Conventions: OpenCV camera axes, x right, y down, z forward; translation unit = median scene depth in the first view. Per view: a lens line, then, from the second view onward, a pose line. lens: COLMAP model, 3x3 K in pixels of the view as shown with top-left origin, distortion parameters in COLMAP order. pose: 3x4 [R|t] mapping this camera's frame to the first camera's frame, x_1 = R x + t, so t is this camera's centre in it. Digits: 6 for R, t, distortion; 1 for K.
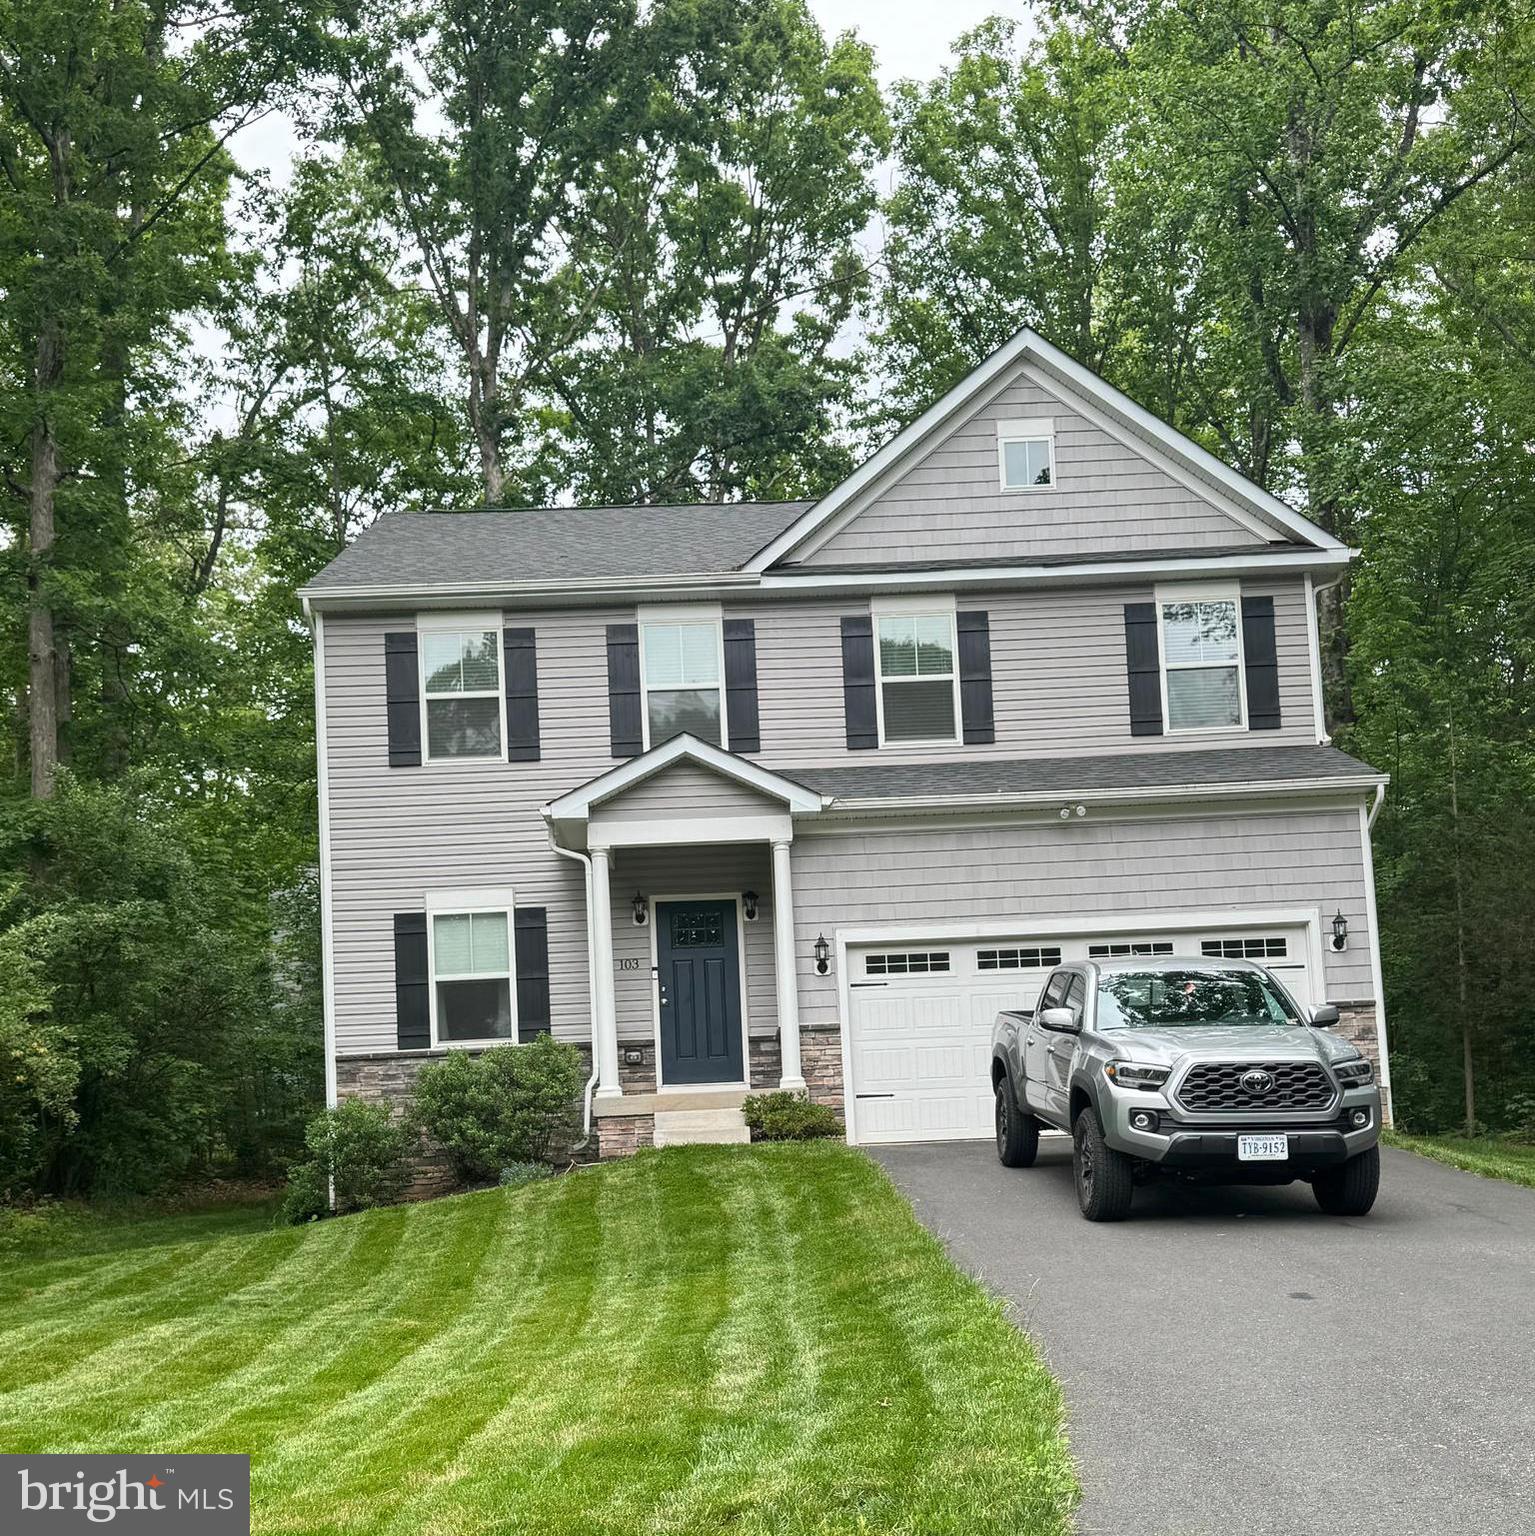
lens RADIAL K [[2007.3, 0, 772.7], [0, 2007.3, 951.5], [0, 0, 1]] dist [0.084129, -0.028642]
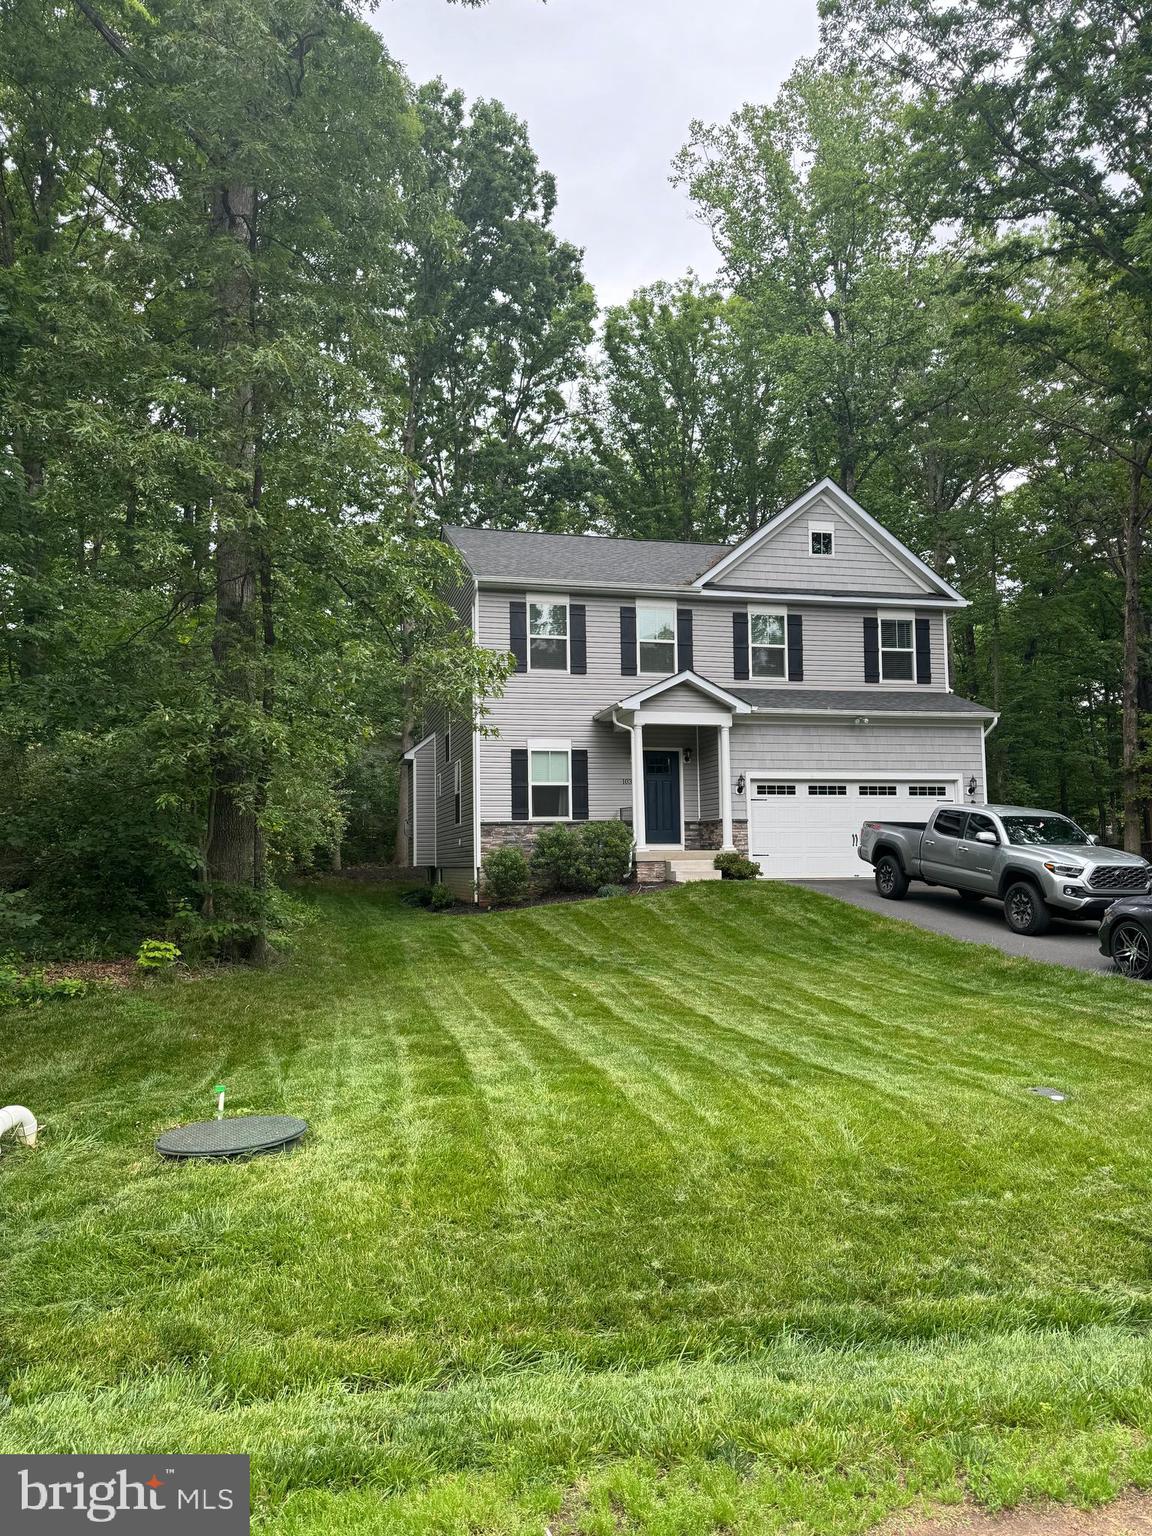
lens RADIAL K [[1069.3, 0, 576.0], [0, 1069.3, 768.0], [0, 0, 1]] dist [0.055958, -0.001194]
pose [[0.975871, 0.054418, 0.211457, -0.344445], [-0.059024, 0.998136, 0.015528, -0.020299], [-0.210218, -0.027634, 0.977264, -0.008094]]
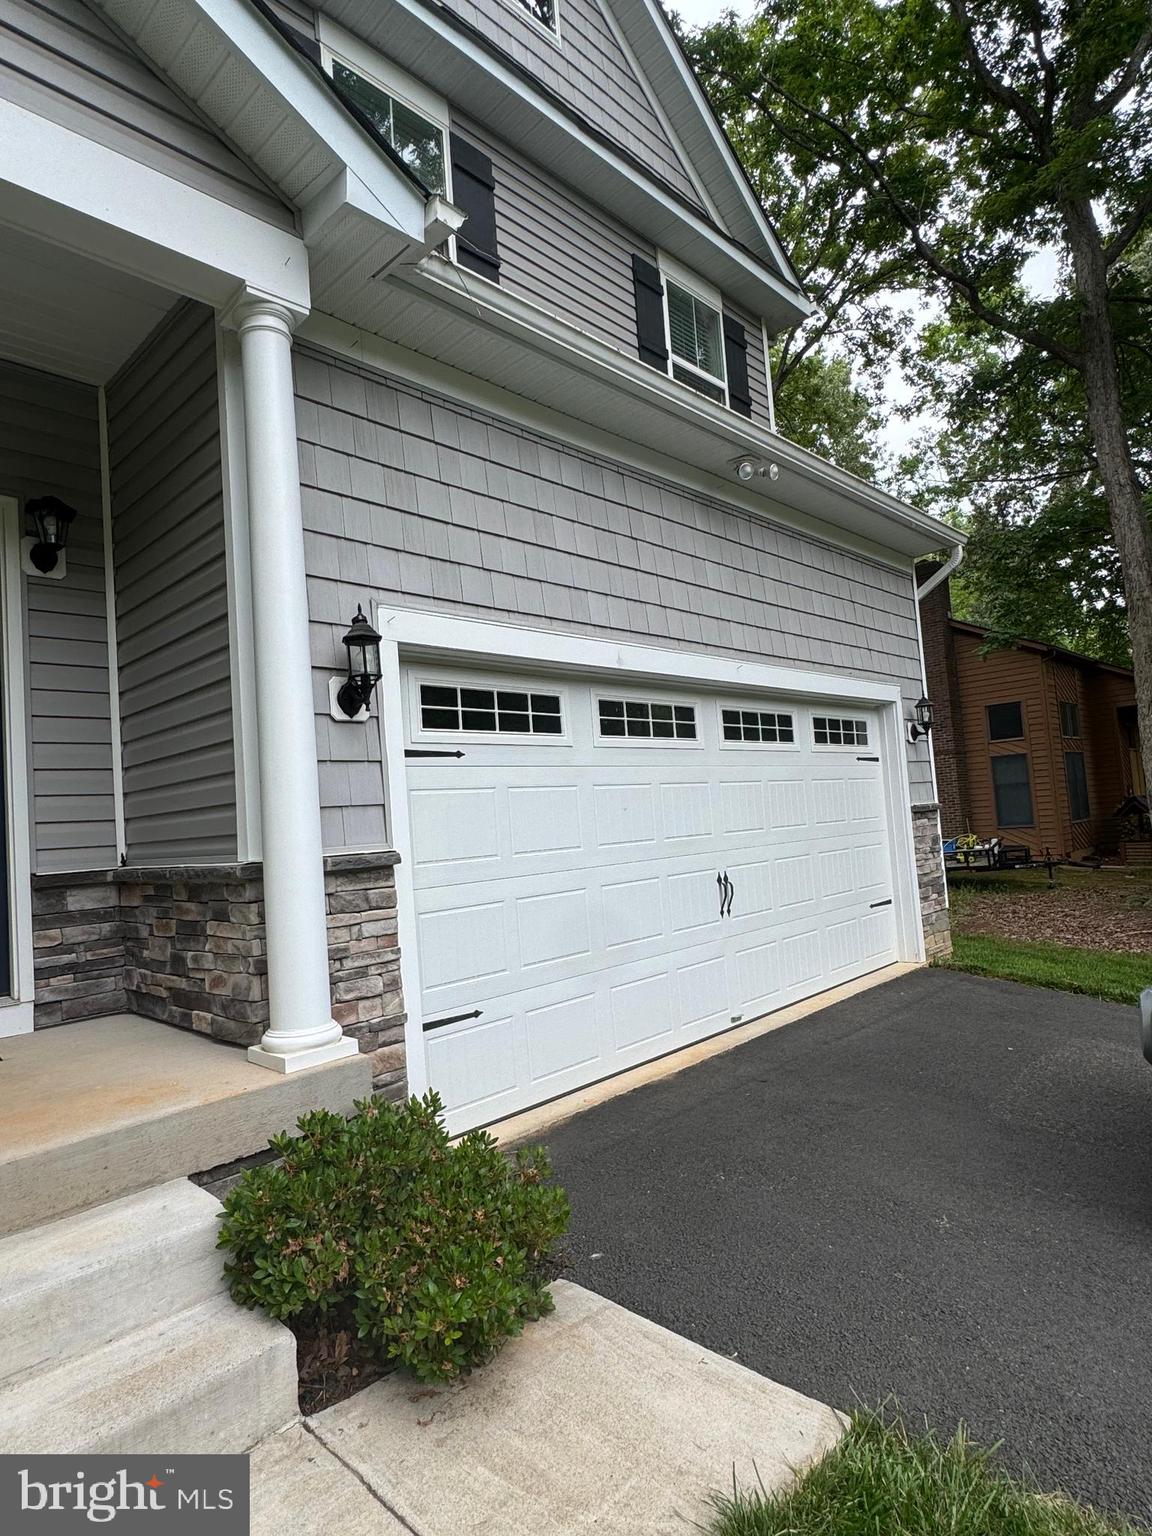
lens RADIAL K [[849.0, 0, 576.0], [0, 849.0, 768.0], [0, 0, 1]] dist [-0.003625, -0.001573]
pose [[0.705843, 0.040497, 0.707210, -0.053628], [-0.043632, 0.998954, -0.013655, 0.019881], [-0.707023, -0.021219, 0.706872, 0.819115]]
